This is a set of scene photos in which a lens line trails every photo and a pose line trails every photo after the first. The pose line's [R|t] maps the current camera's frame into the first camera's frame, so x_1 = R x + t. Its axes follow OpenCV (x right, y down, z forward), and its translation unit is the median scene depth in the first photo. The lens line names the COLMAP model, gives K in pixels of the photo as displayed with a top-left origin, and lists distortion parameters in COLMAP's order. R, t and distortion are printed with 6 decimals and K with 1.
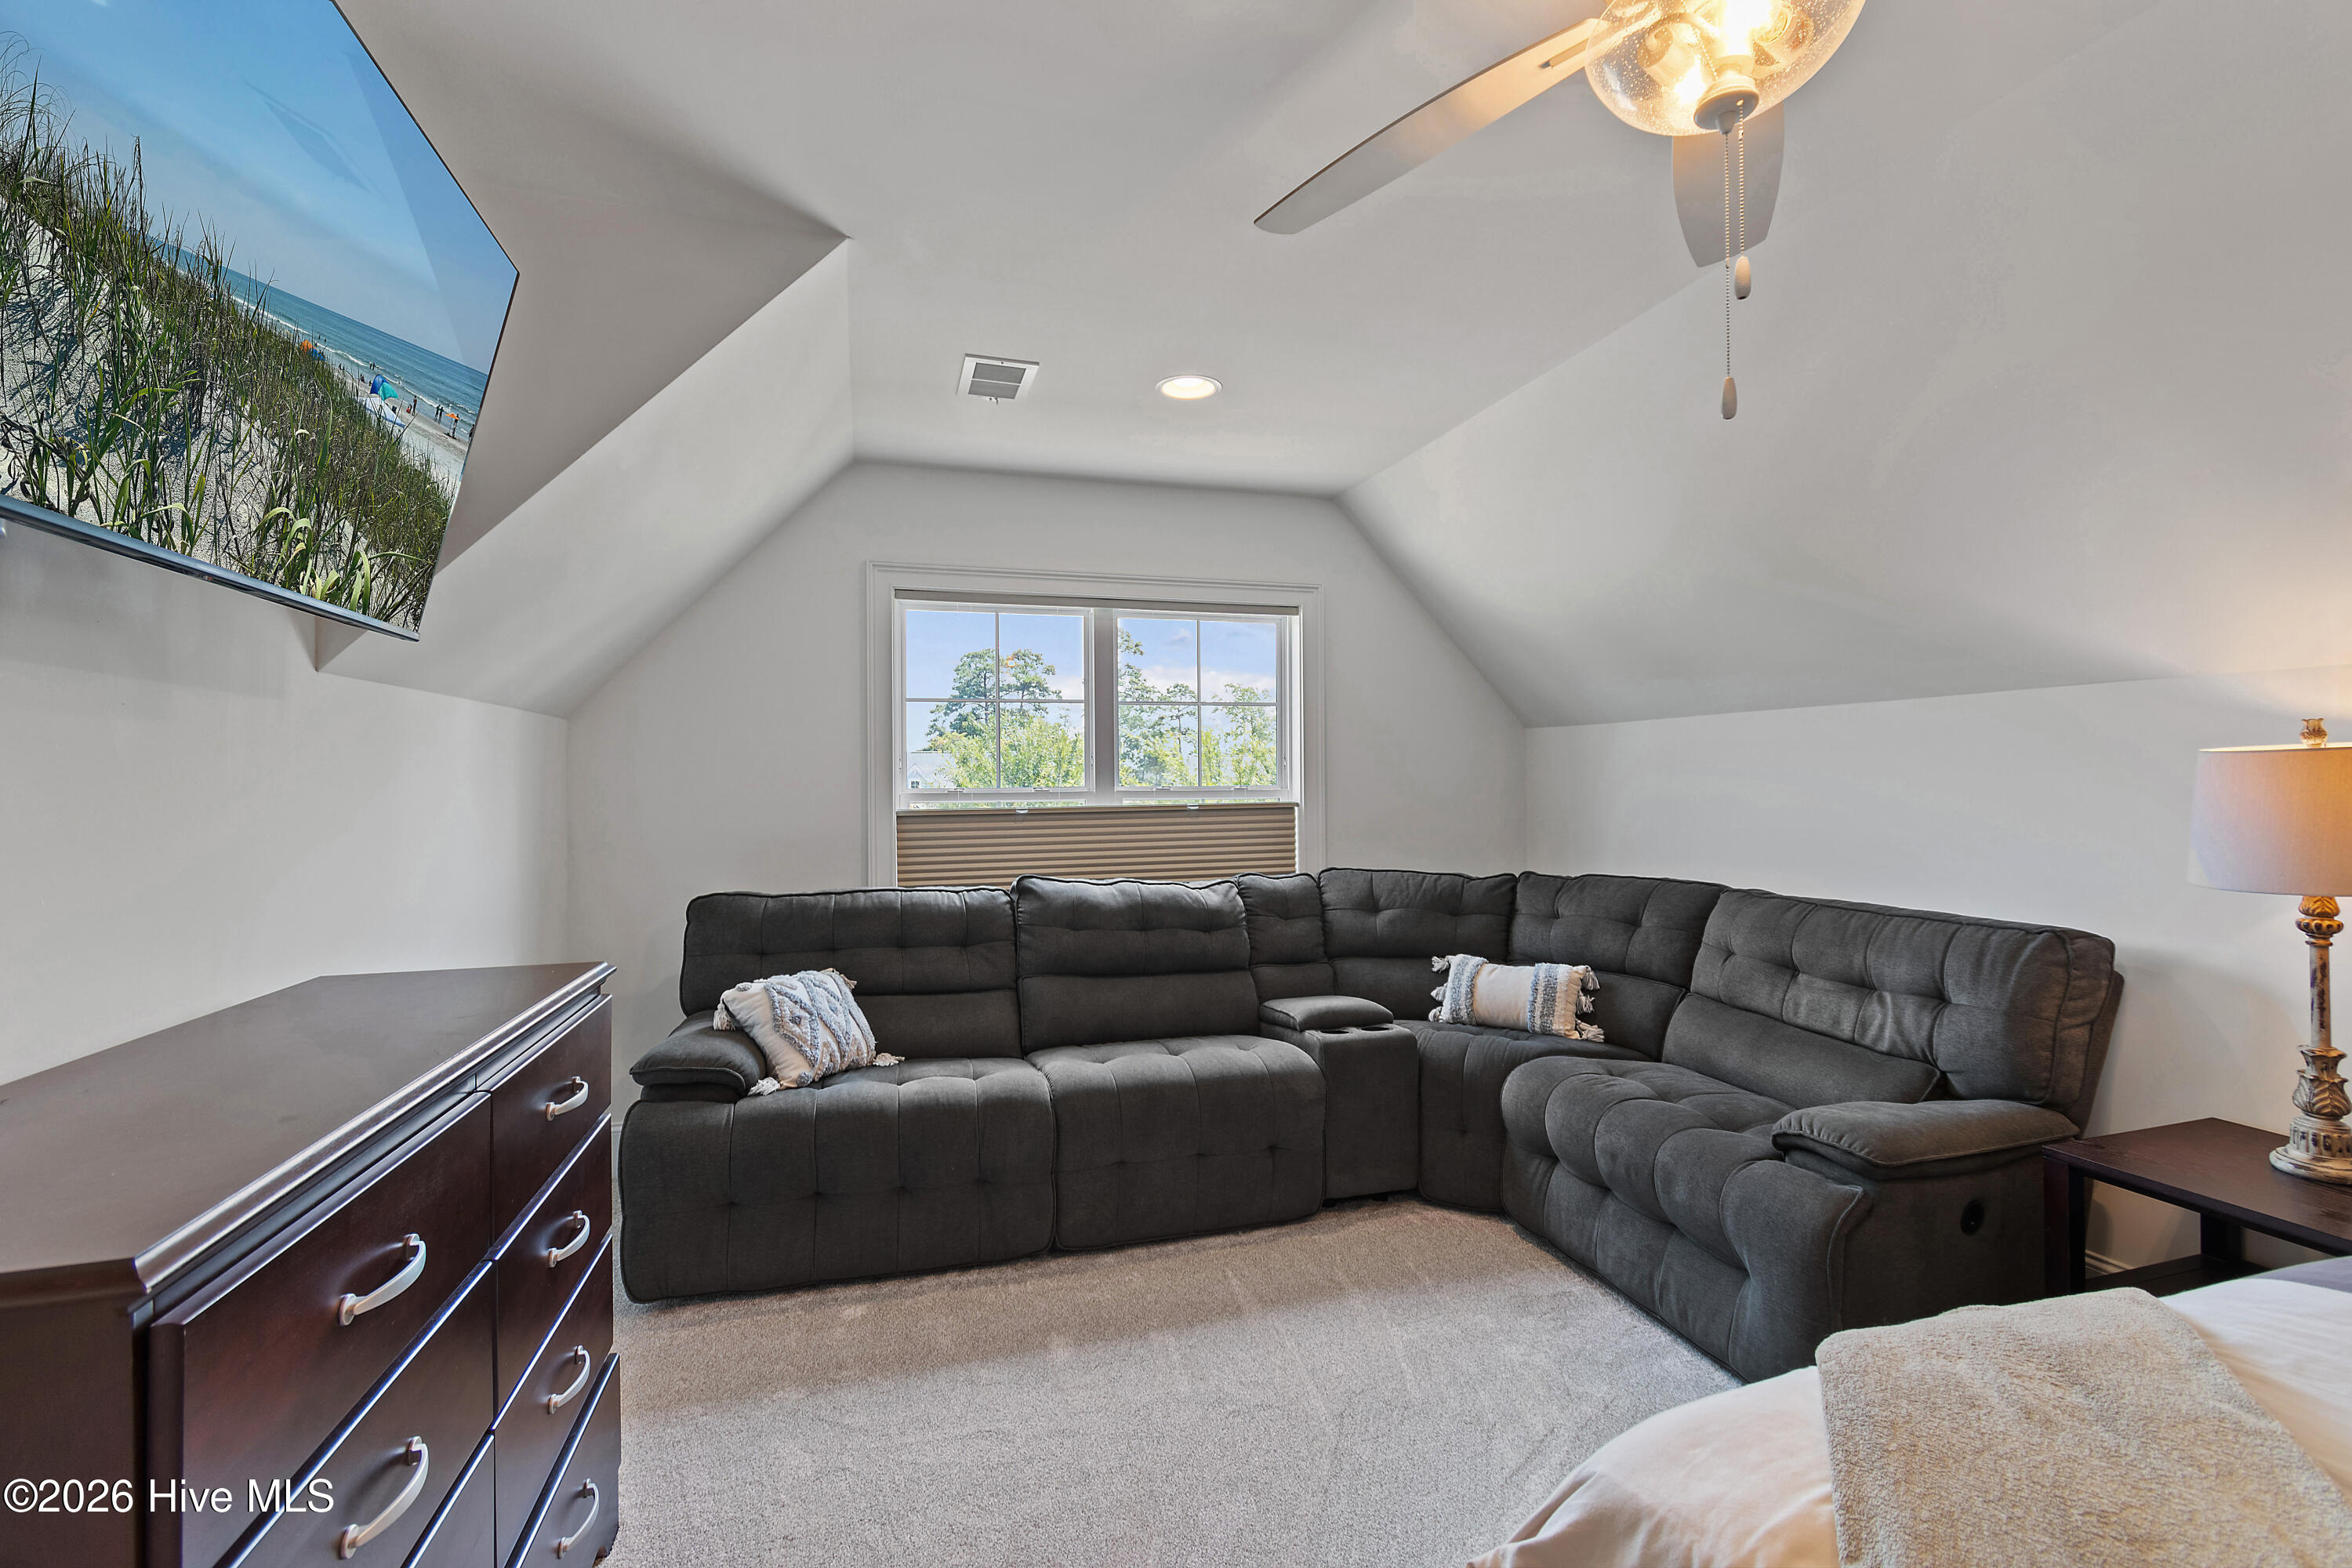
lens RADIAL K [[1027.0, 0, 1171.2], [0, 1027.0, 779.0], [0, 0, 1]] dist [-0.002588, -0.000394]
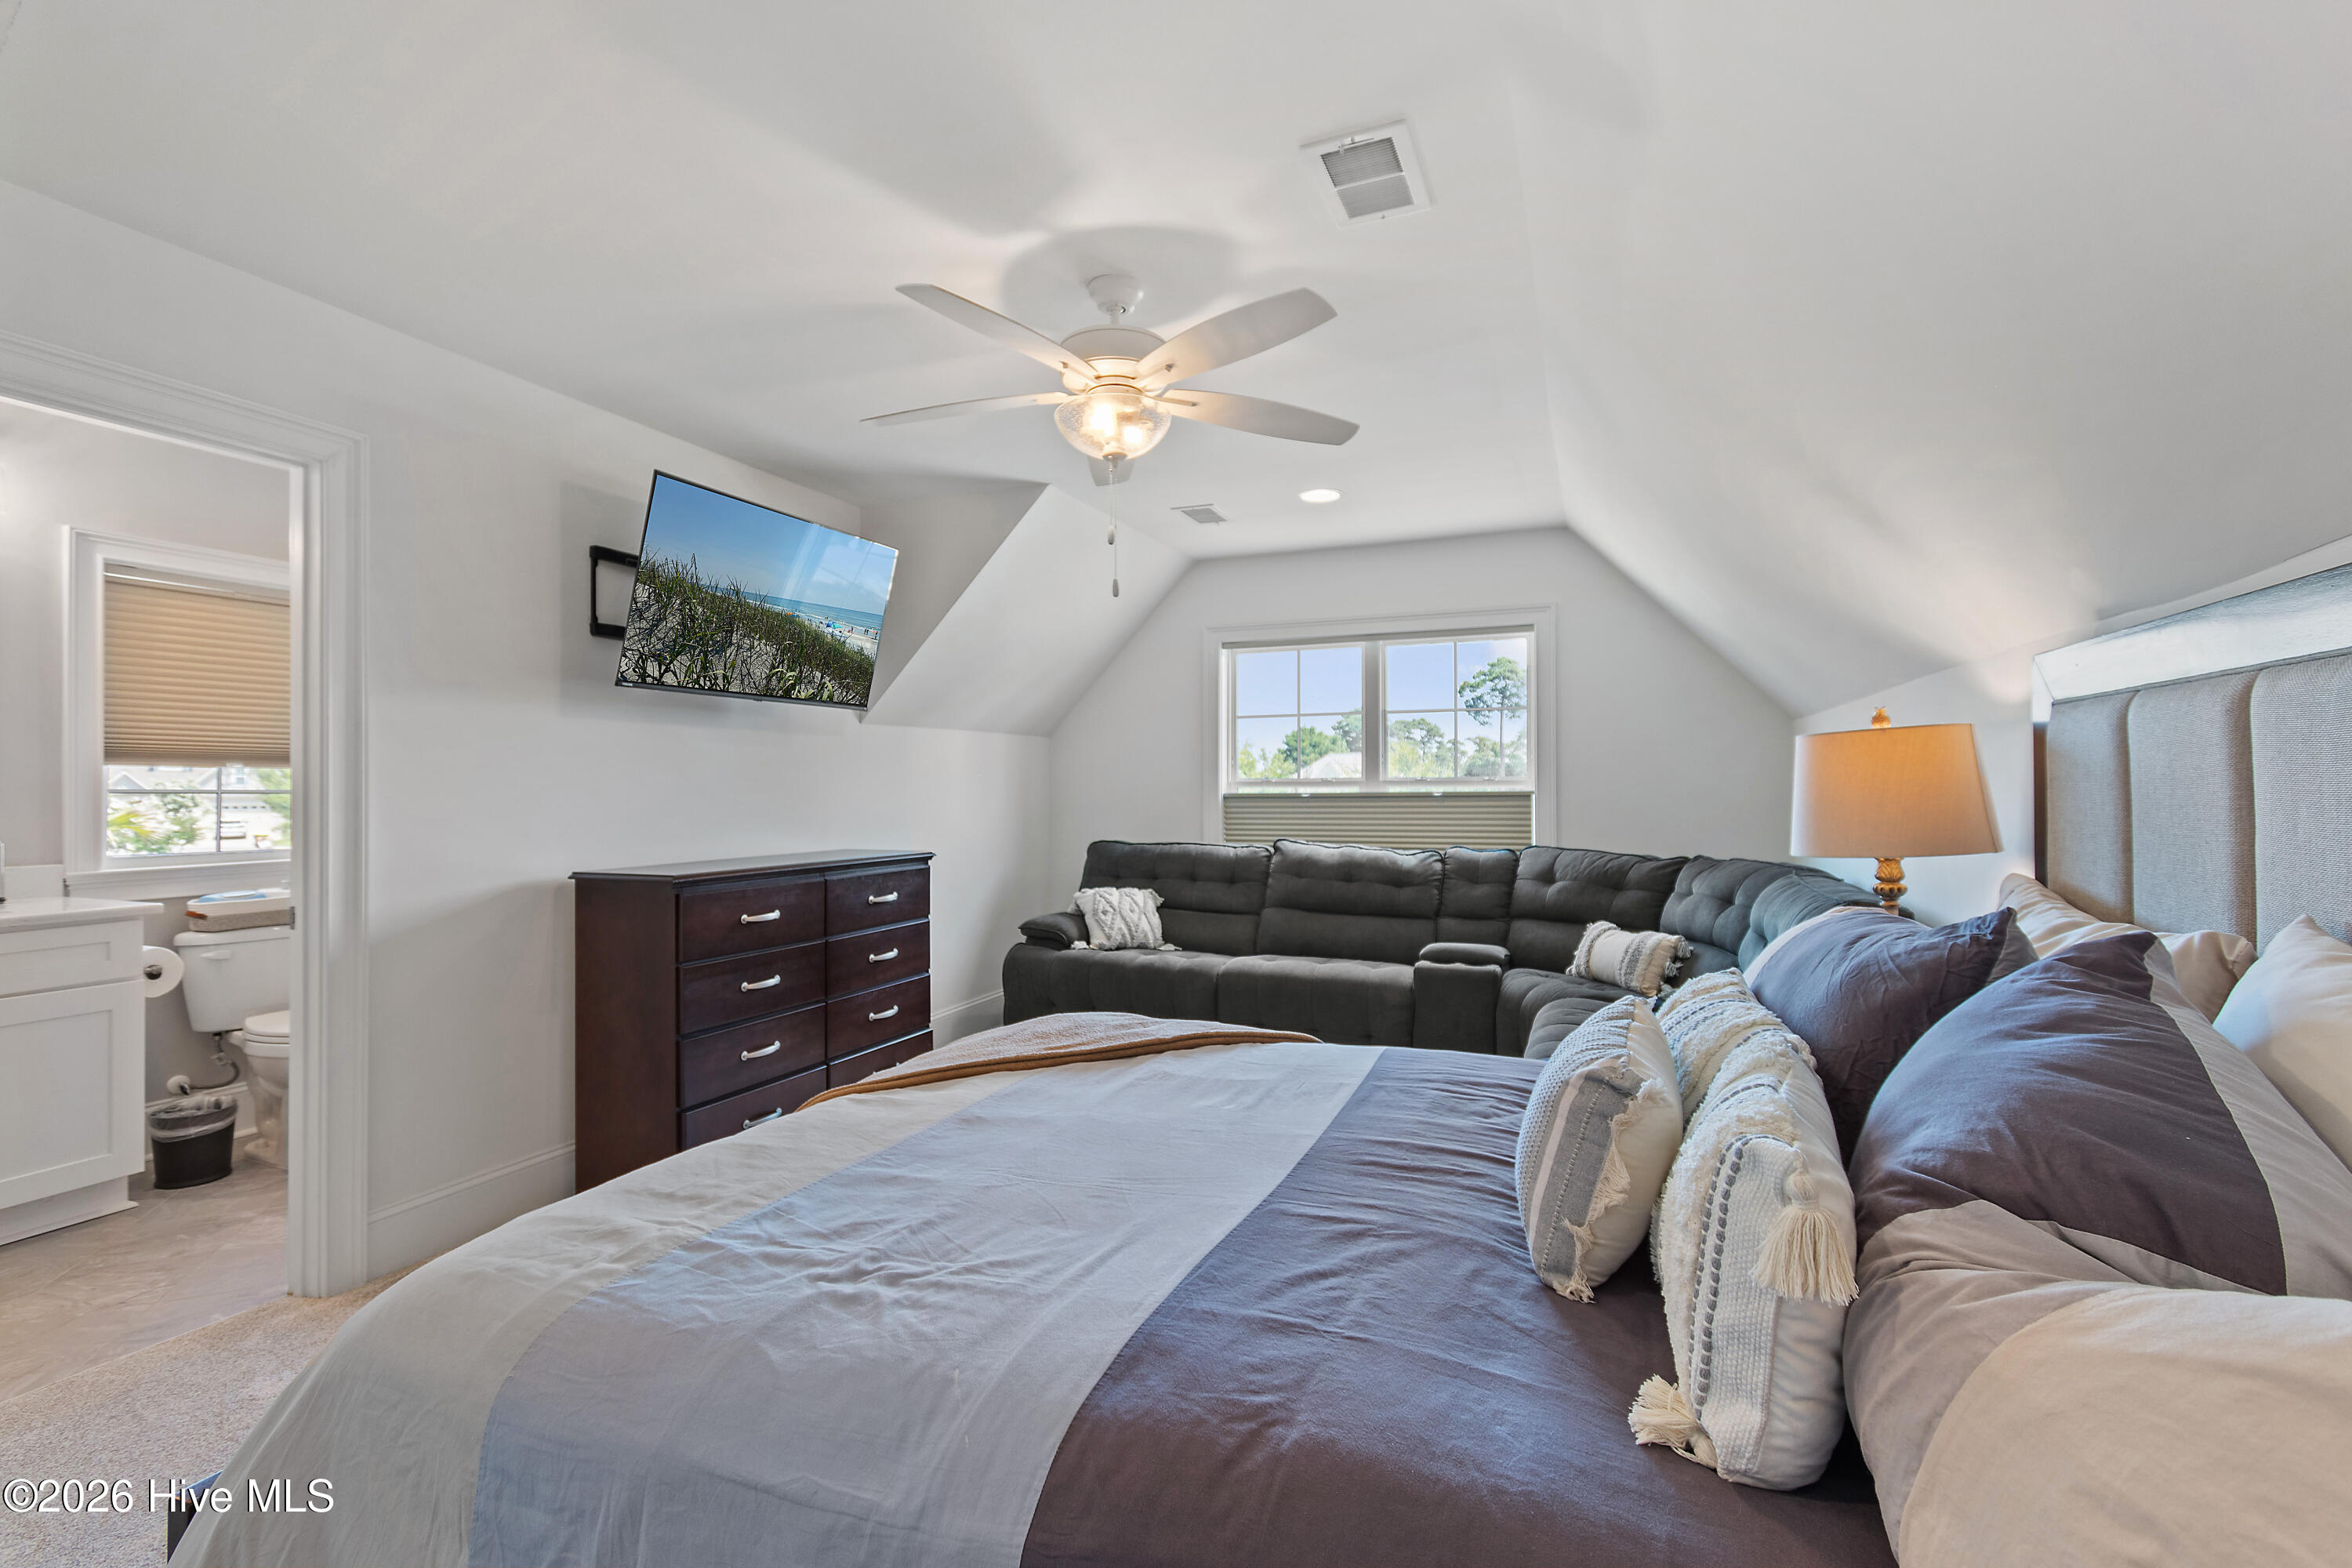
lens RADIAL K [[1032.3, 0, 1178.2], [0, 1032.3, 785.5], [0, 0, 1]] dist [0.002766, -0.000920]
pose [[0.778024, 0.004650, -0.628217, 0.697121], [-0.001652, 0.999984, 0.005356, 0.013444], [0.628232, -0.003129, 0.778020, -0.221107]]
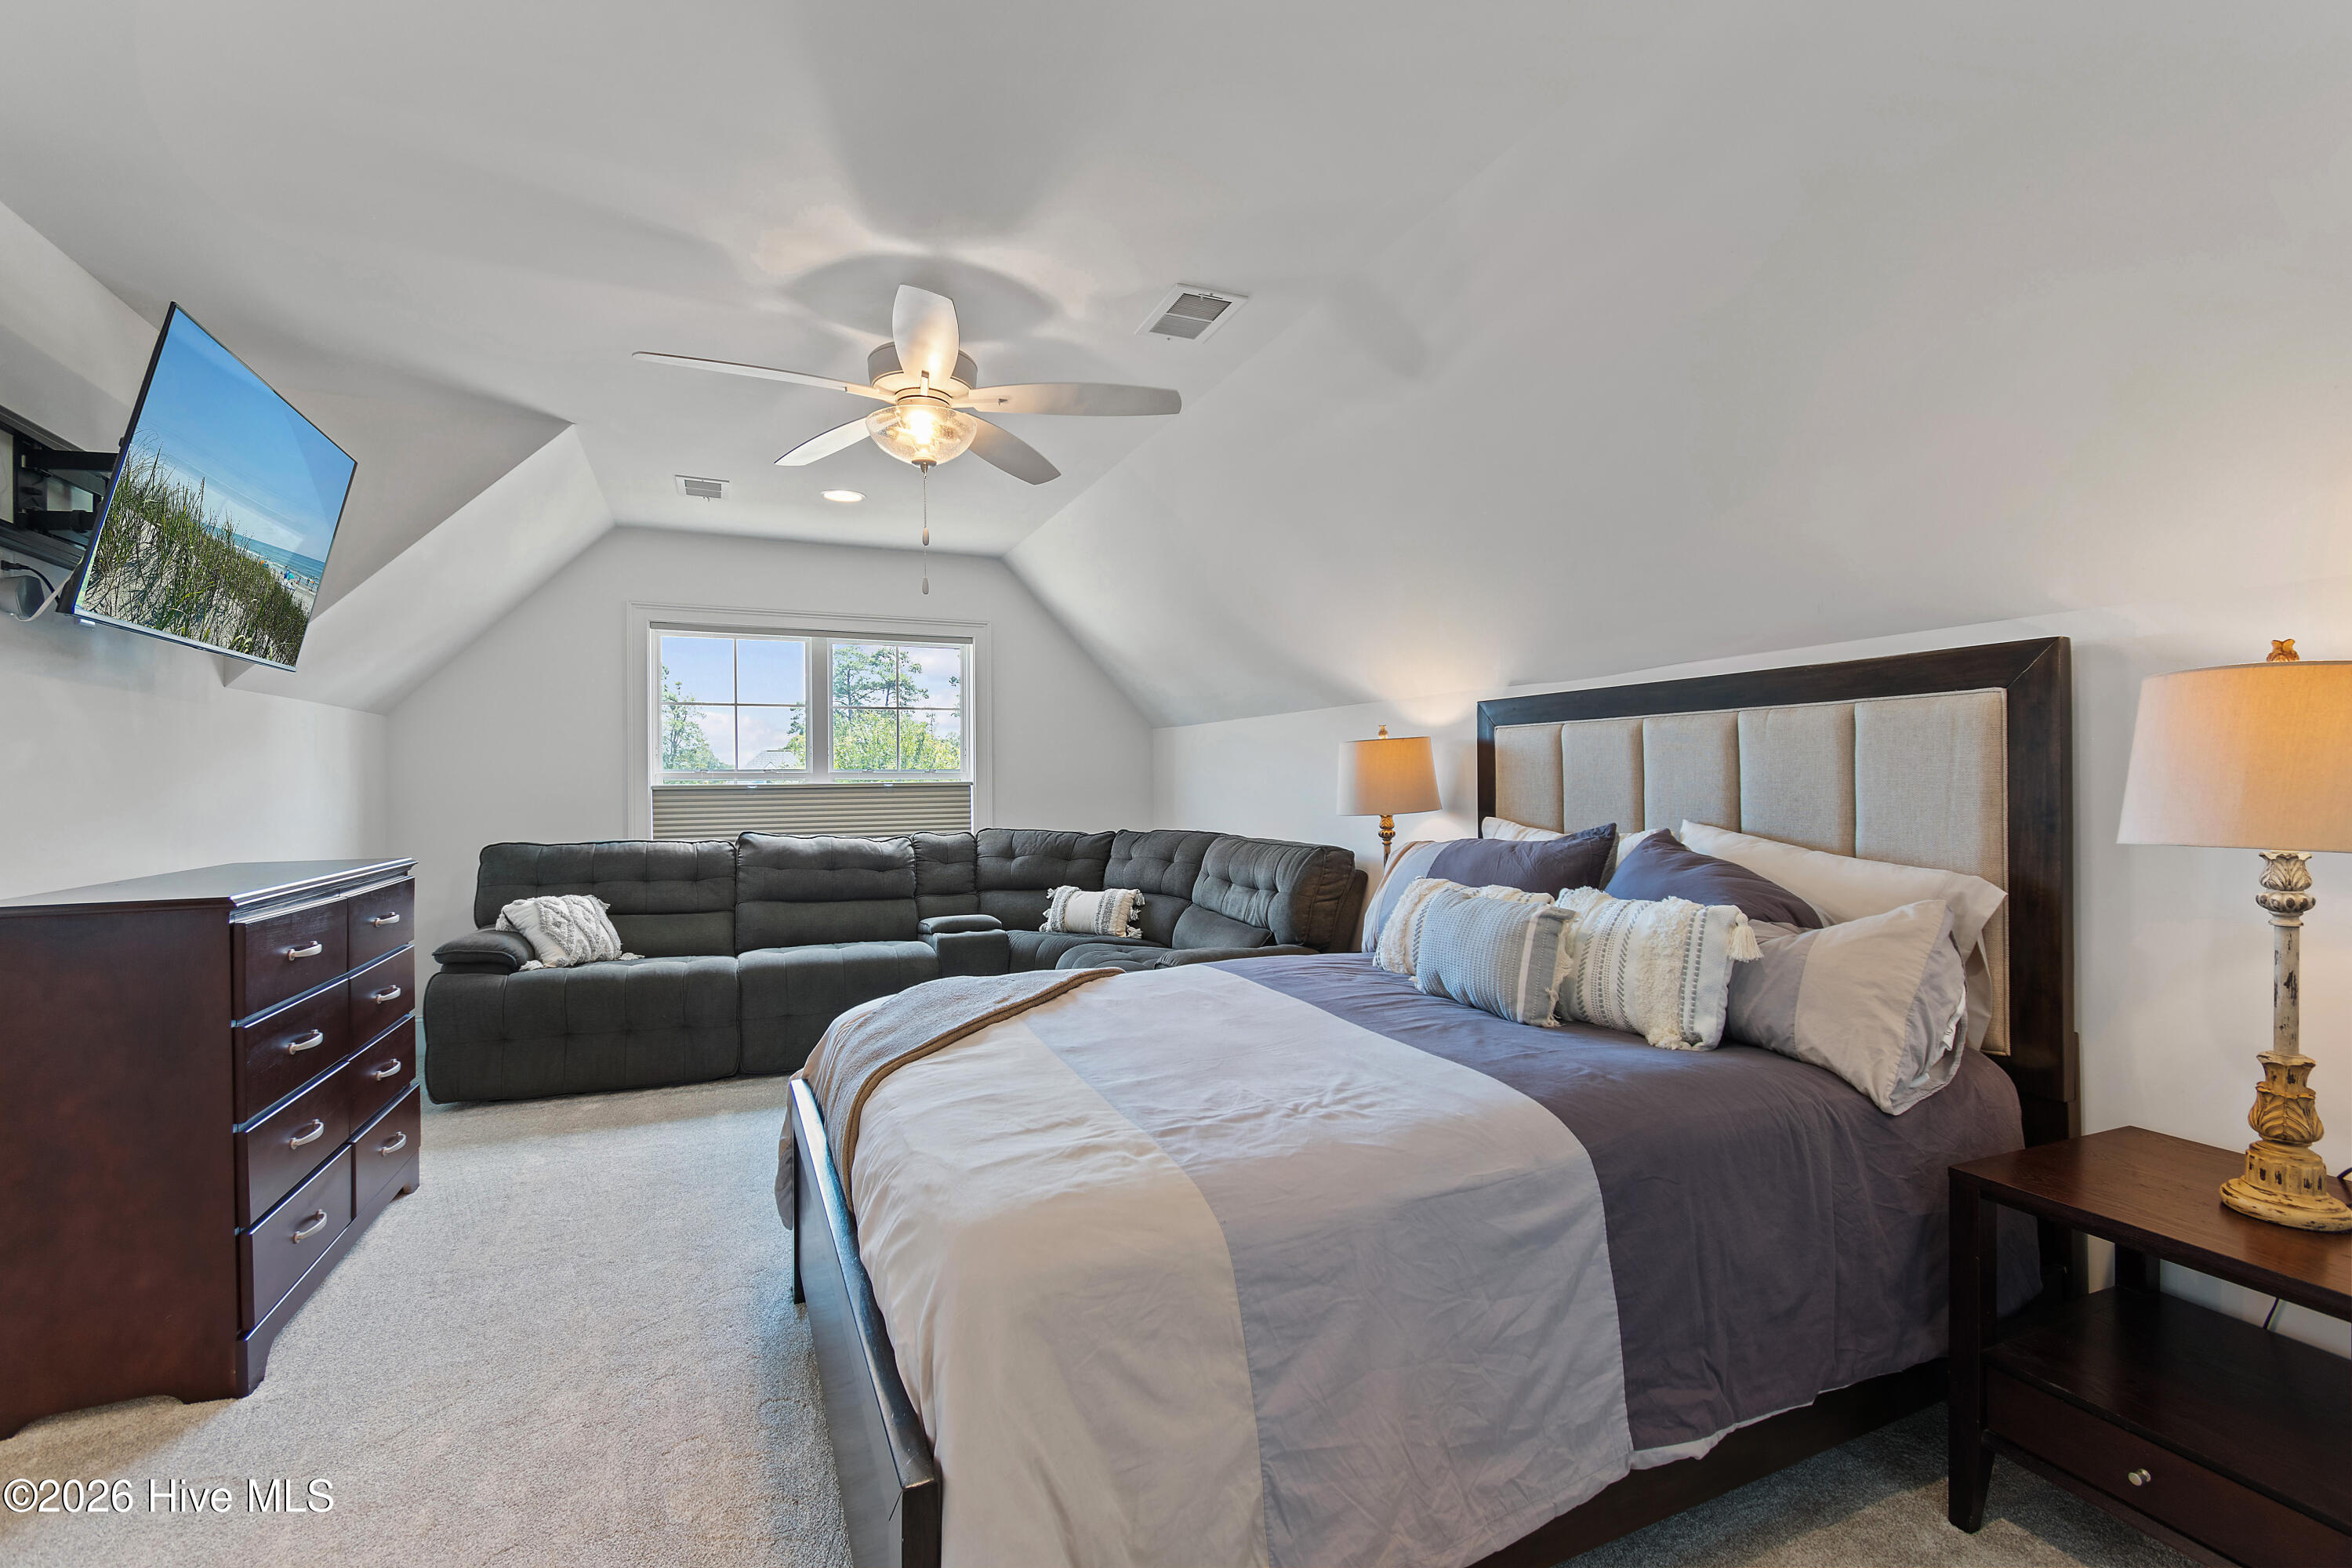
lens RADIAL K [[1032.3, 0, 1178.2], [0, 1032.3, 785.5], [0, 0, 1]] dist [0.002766, -0.000920]
pose [[0.992295, 0.001238, 0.123894, 0.284347], [-0.001846, 0.999987, 0.004790, 0.025464], [-0.123887, -0.004982, 0.992284, -0.489676]]
